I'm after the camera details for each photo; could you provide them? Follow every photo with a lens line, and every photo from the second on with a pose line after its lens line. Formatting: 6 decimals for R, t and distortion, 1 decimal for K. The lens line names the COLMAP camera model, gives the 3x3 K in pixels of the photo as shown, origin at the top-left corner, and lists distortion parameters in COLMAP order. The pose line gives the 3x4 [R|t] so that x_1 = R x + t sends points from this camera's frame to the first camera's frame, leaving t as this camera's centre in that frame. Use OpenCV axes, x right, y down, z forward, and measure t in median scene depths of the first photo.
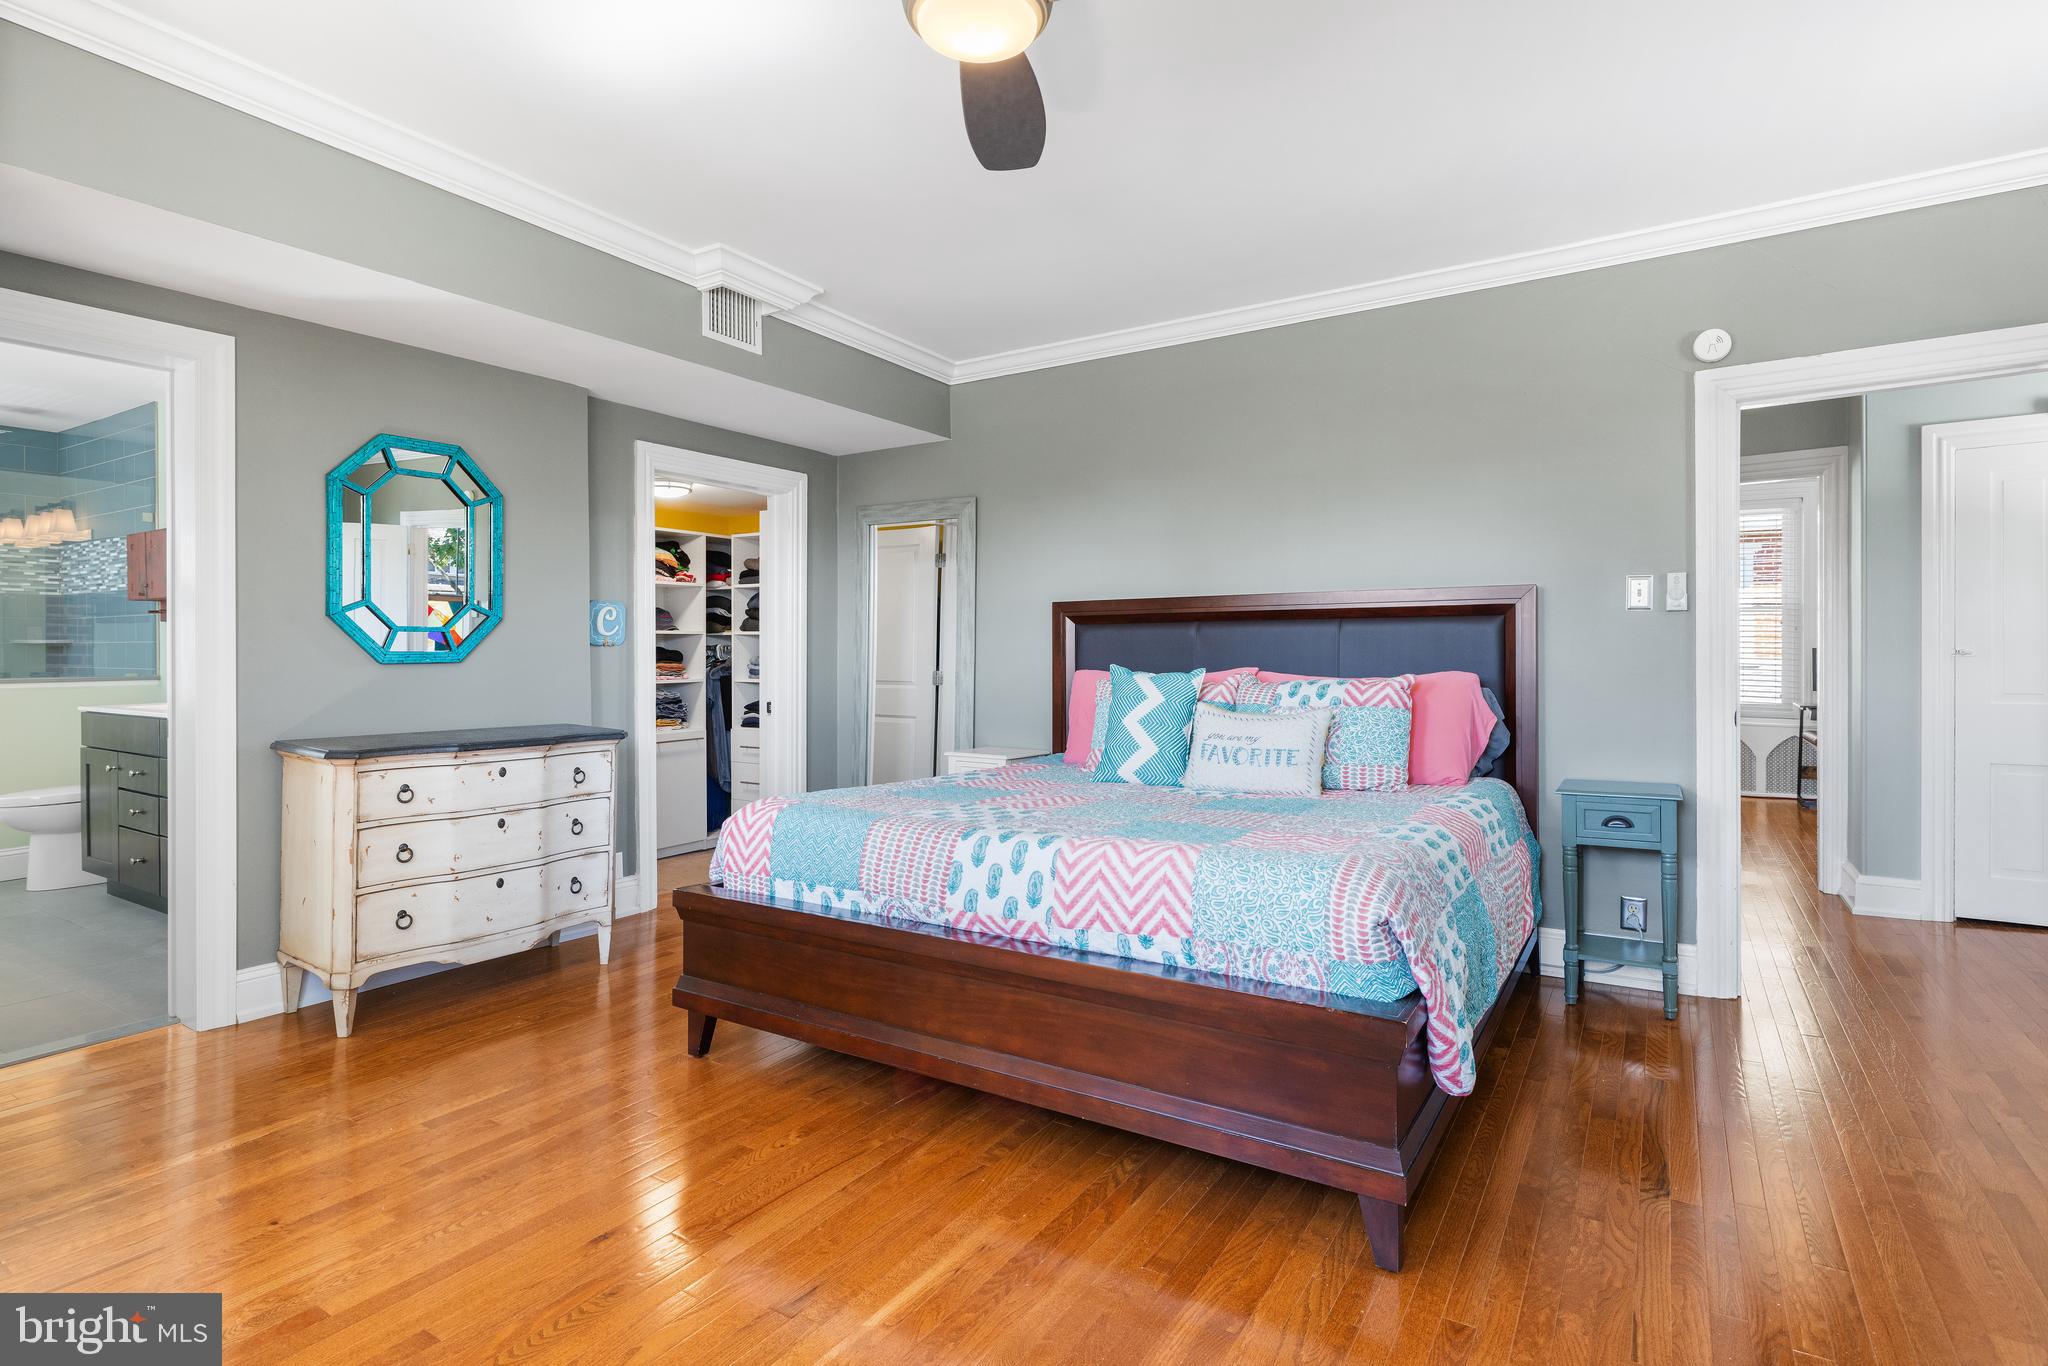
lens RADIAL K [[1031.2, 0, 1024.8], [0, 1031.2, 669.7], [0, 0, 1]] dist [-0.002166, 0.001801]
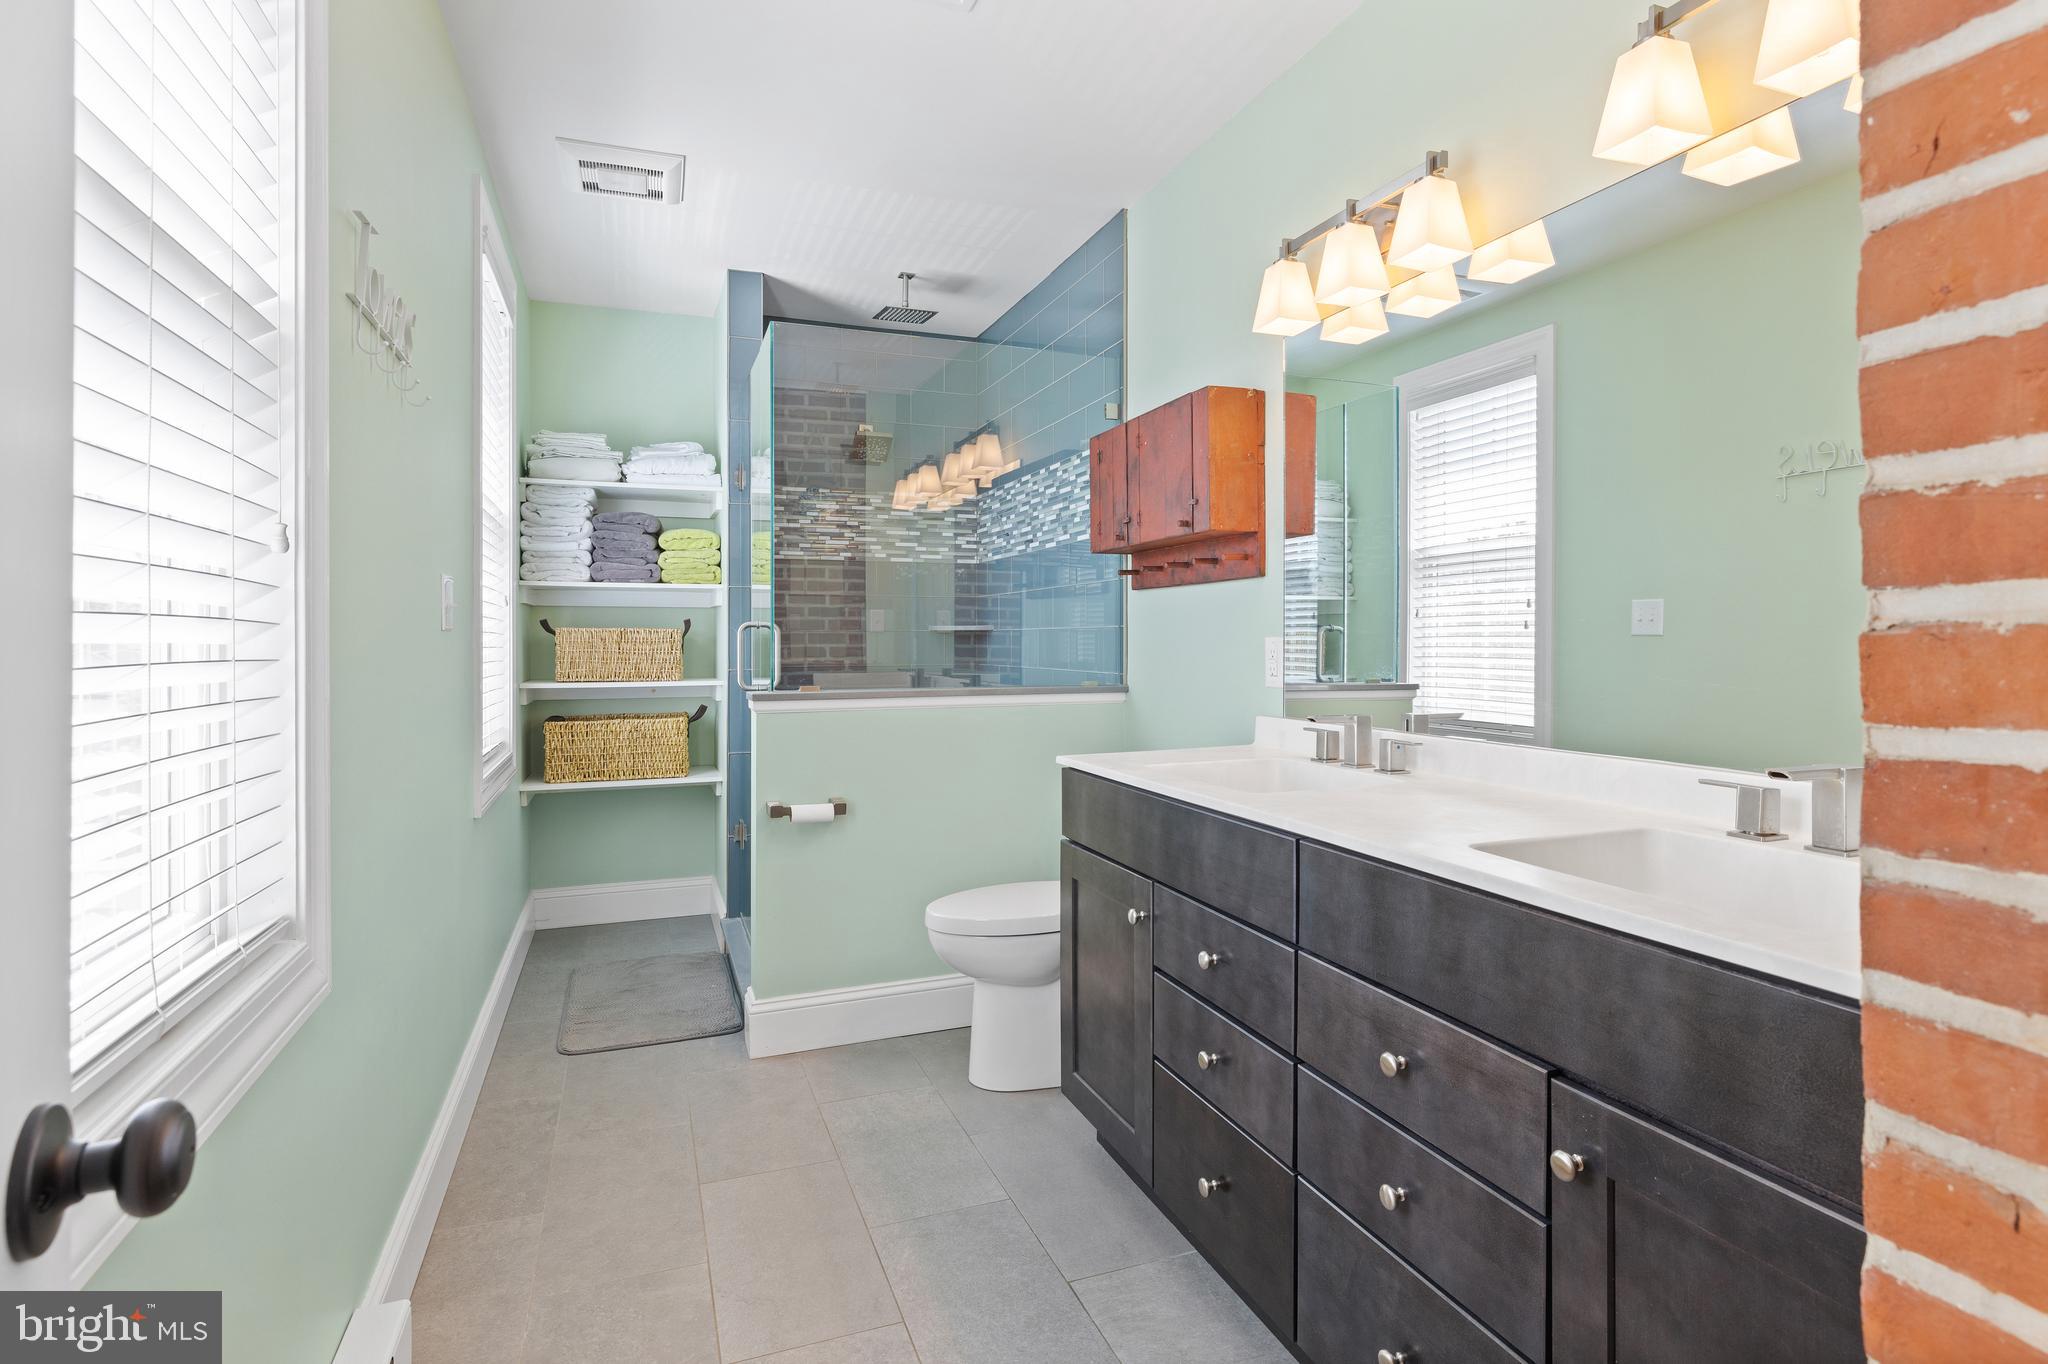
lens RADIAL K [[1031.2, 0, 1021.8], [0, 1031.2, 665.1], [0, 0, 1]] dist [-0.002166, 0.001801]
pose [[0.793273, 0.012868, -0.608730, -0.935721], [-0.006848, 0.999902, 0.012213, -0.020892], [0.608827, -0.005520, 0.793284, 0.885986]]
